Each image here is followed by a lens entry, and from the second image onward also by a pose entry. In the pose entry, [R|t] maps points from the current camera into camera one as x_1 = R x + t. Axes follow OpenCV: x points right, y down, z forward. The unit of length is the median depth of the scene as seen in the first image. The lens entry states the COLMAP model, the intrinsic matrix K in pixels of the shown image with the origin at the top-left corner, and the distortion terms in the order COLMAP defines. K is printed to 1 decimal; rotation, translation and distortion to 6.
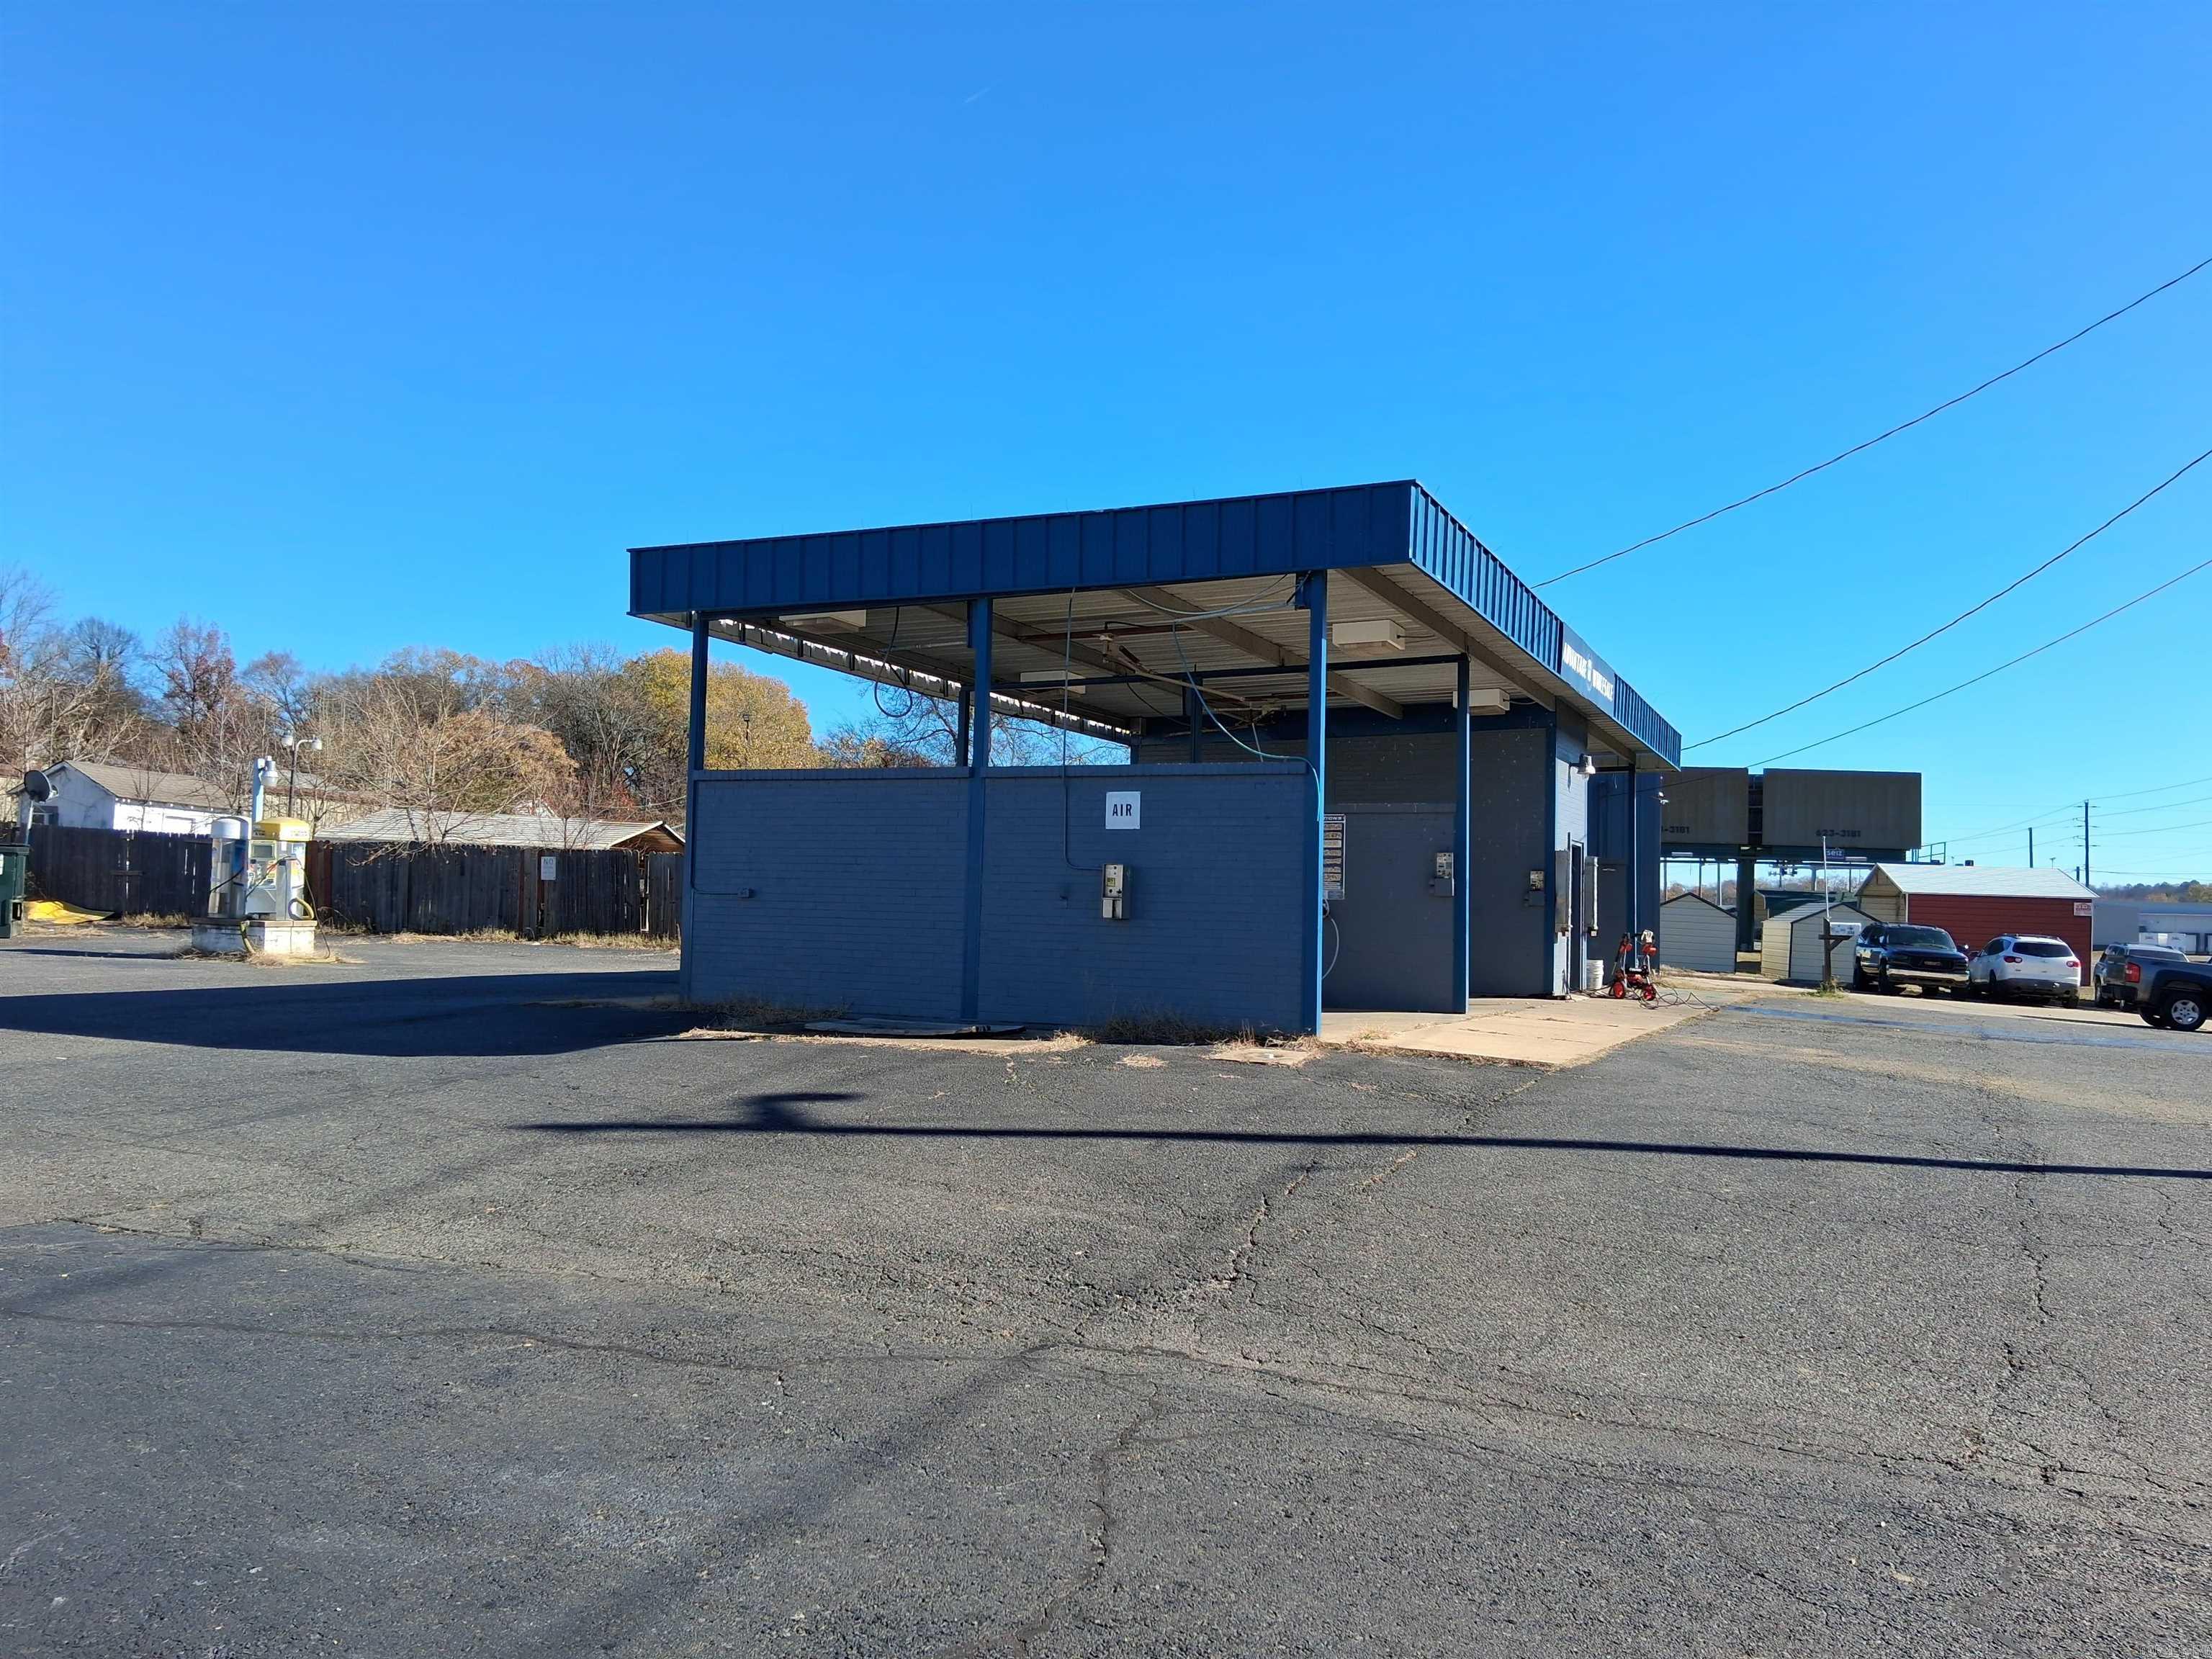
lens RADIAL K [[1644.0, 0, 1119.4], [0, 1644.0, 843.0], [0, 0, 1]] dist [0.131732, -0.218863]
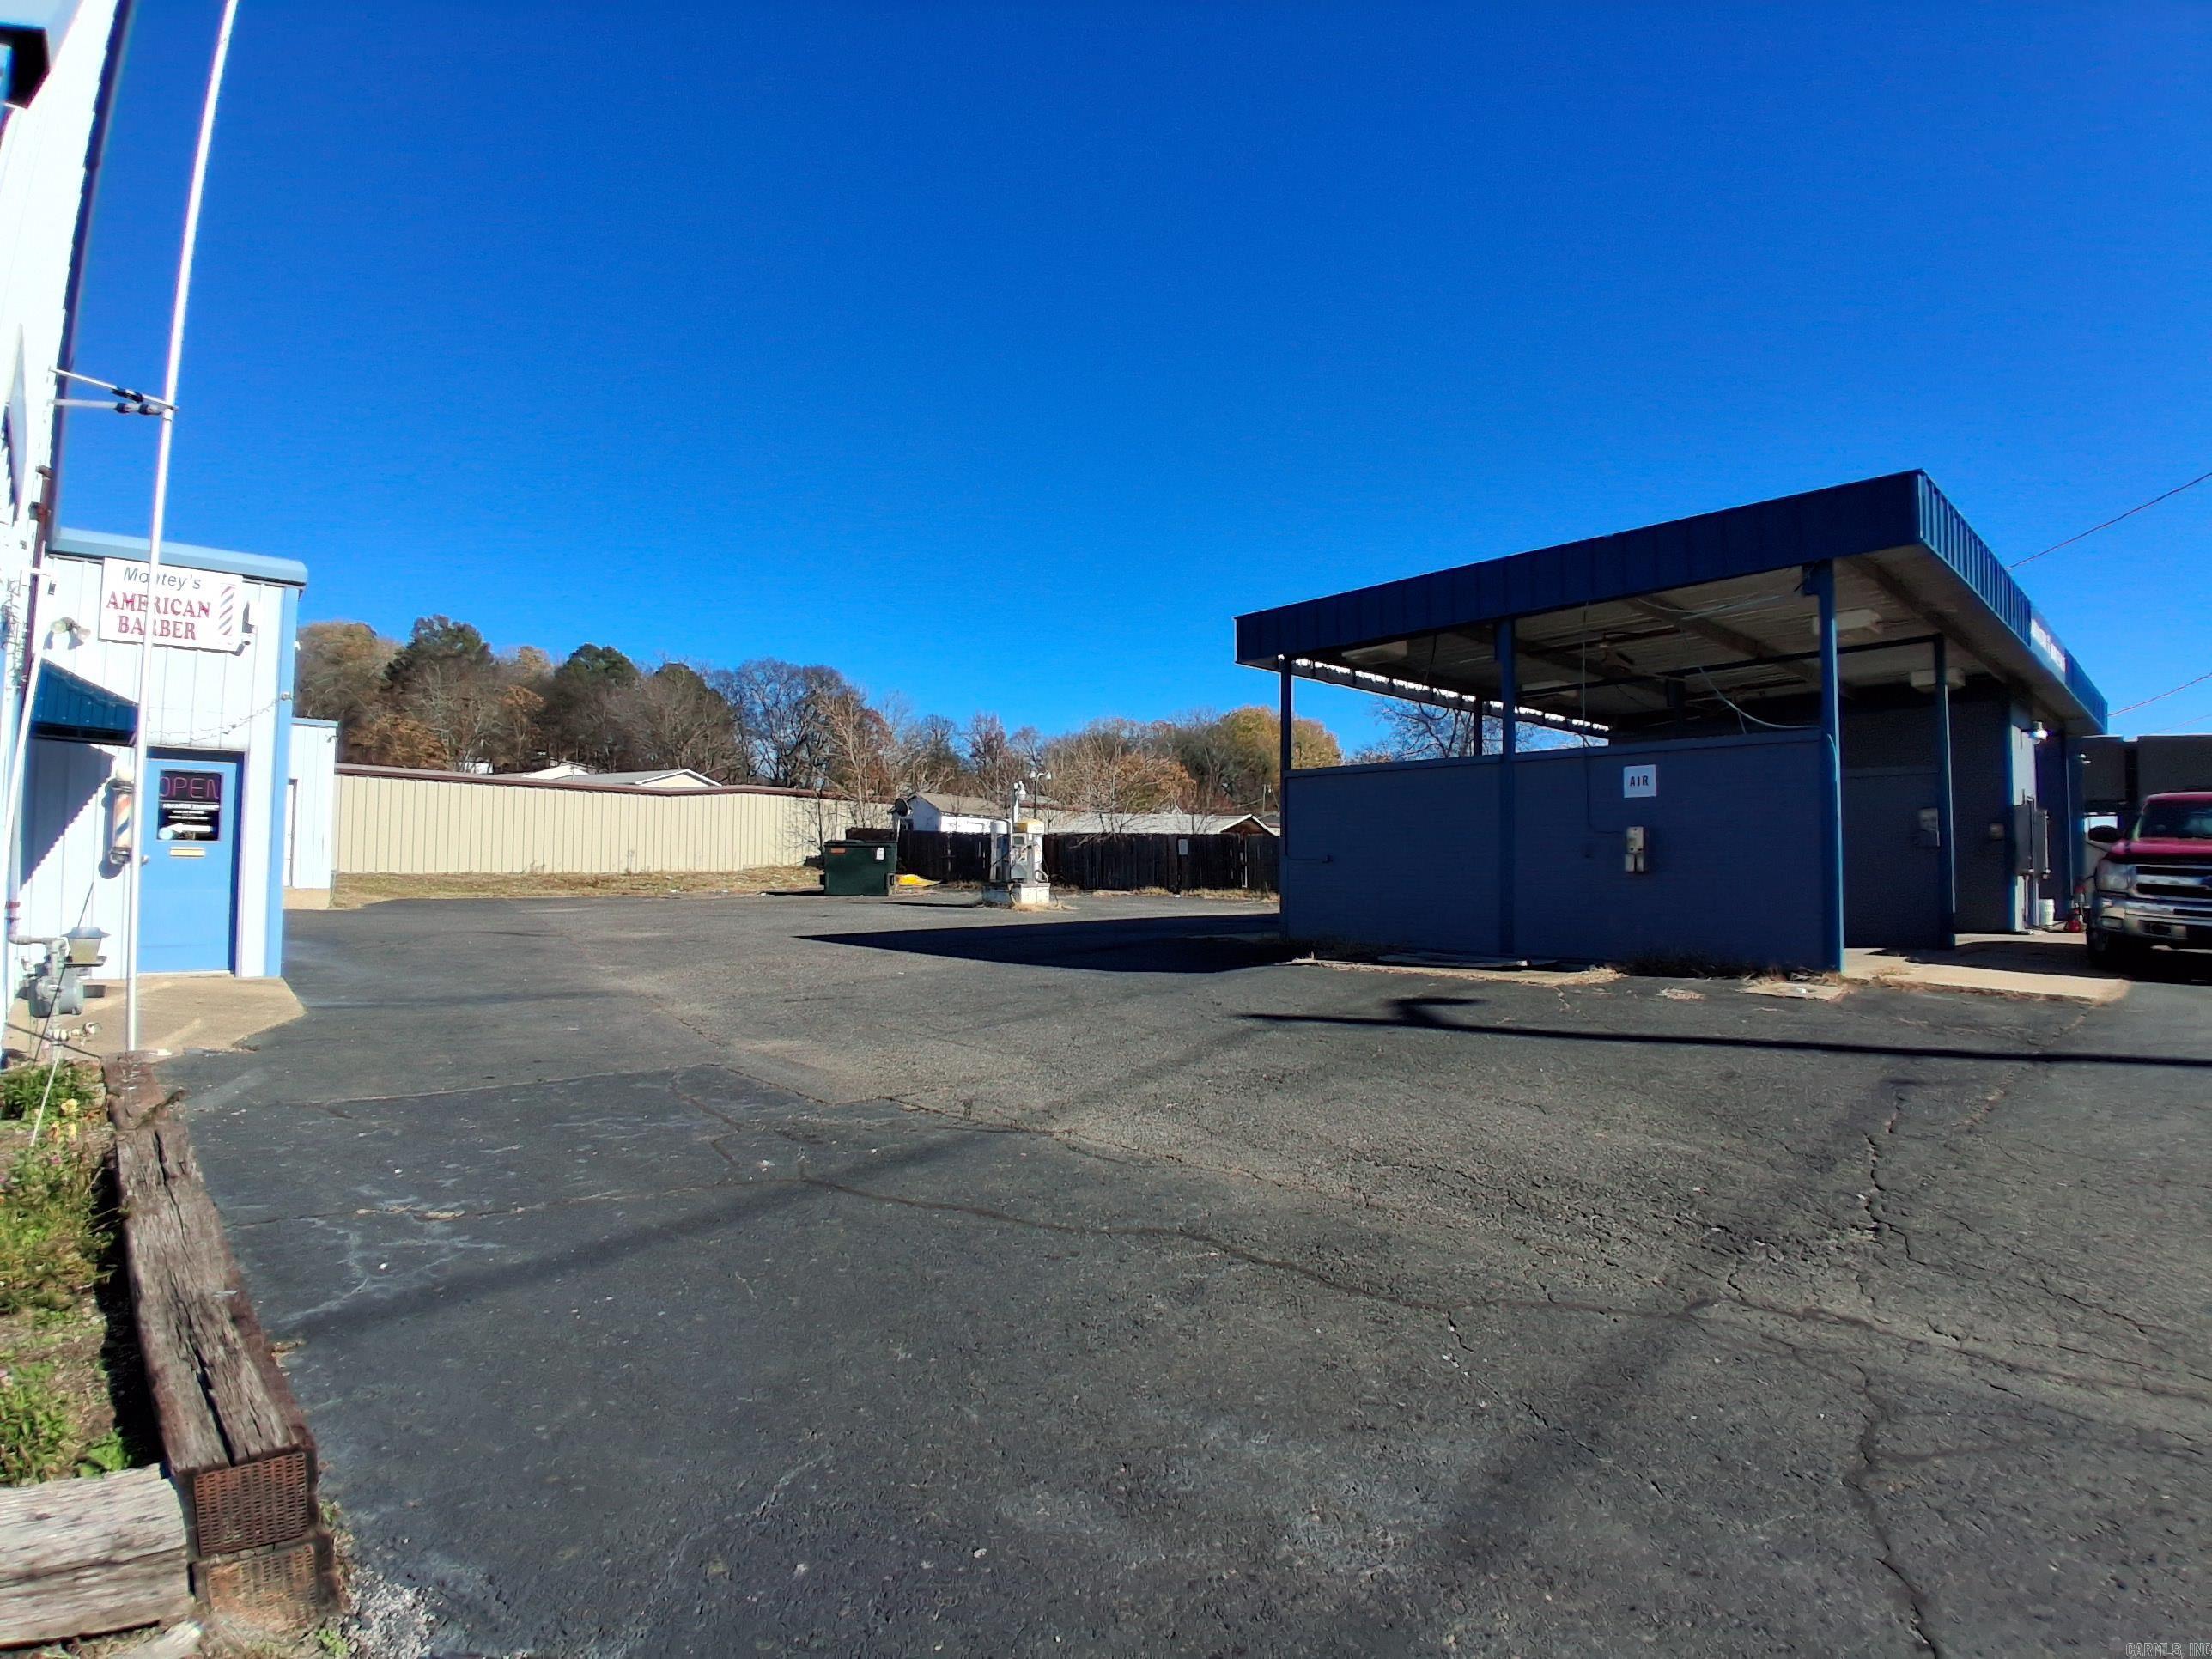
lens RADIAL K [[1087.4, 0, 1105.7], [0, 1087.4, 835.3], [0, 0, 1]] dist [0.006232, -0.047661]
pose [[0.921558, -0.032386, -0.386886, -0.029110], [0.034856, 0.999392, -0.000630, 0.003501], [0.386672, -0.012905, 0.922127, 0.068395]]
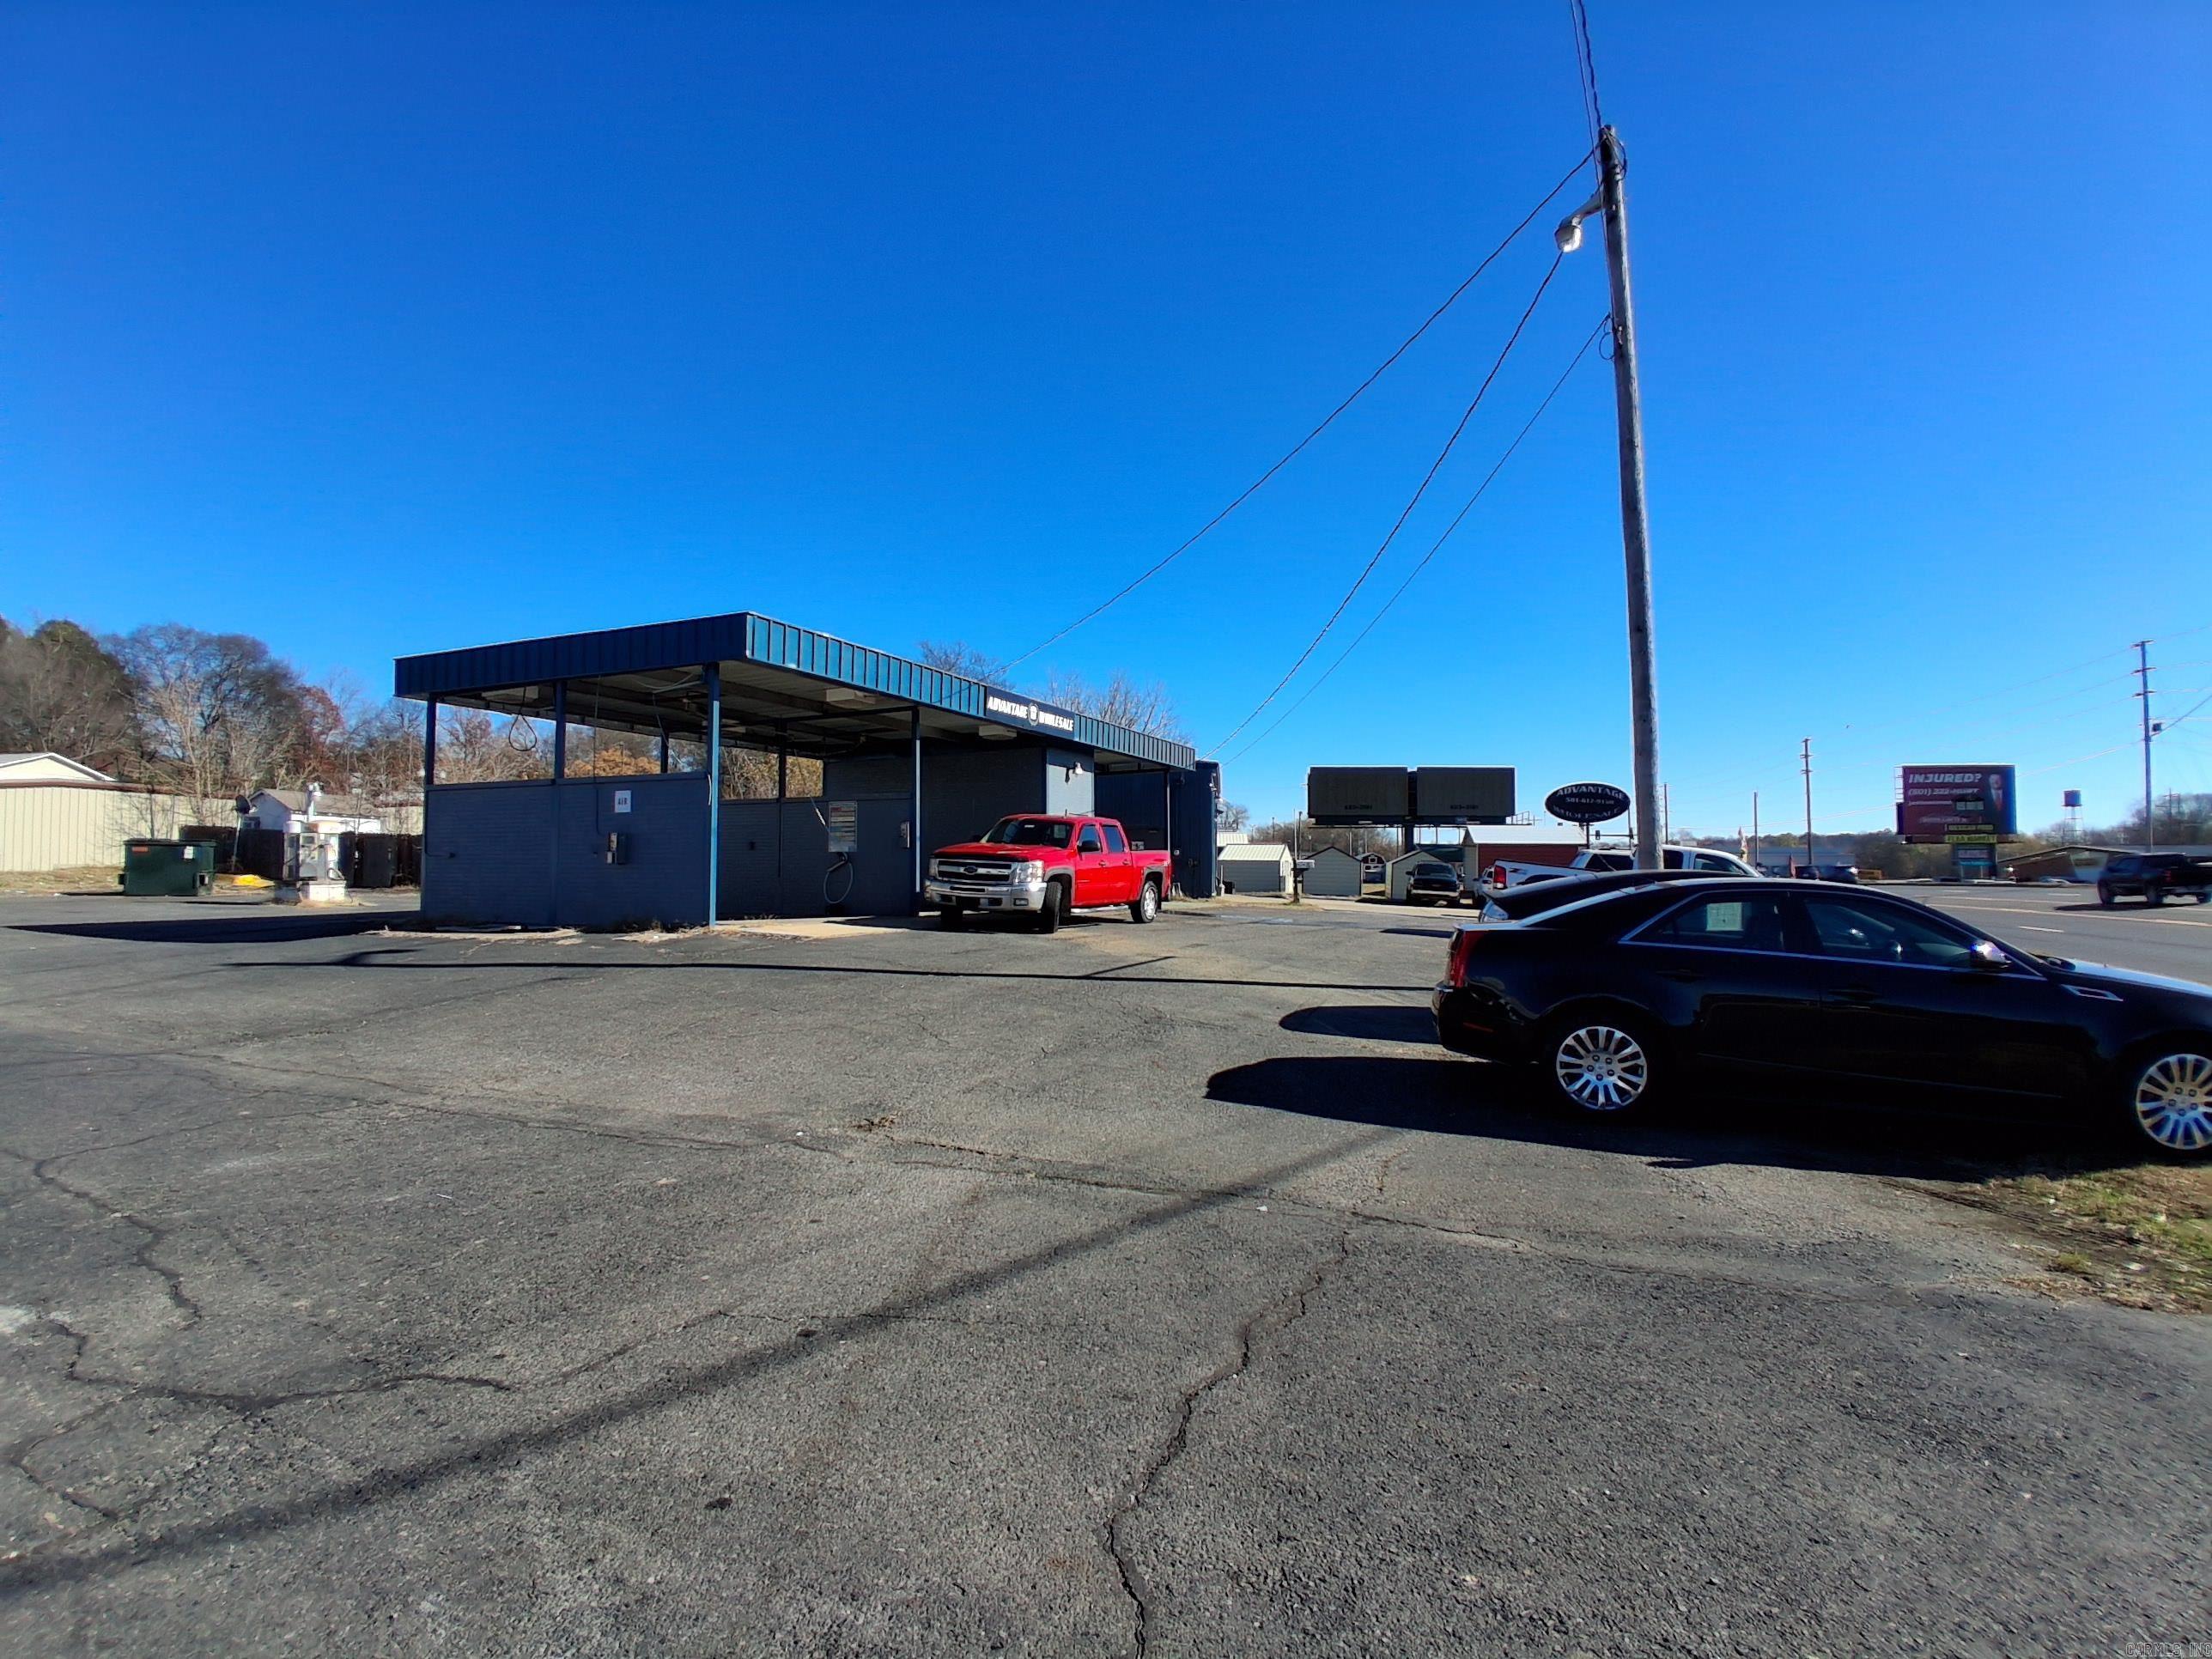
lens RADIAL K [[1087.4, 0, 1105.7], [0, 1087.4, 835.3], [0, 0, 1]] dist [0.006232, -0.047661]
pose [[0.999687, -0.024432, 0.005340, 0.284990], [0.024382, 0.999660, 0.009253, 0.009819], [-0.005565, -0.009120, 0.999943, -0.084894]]
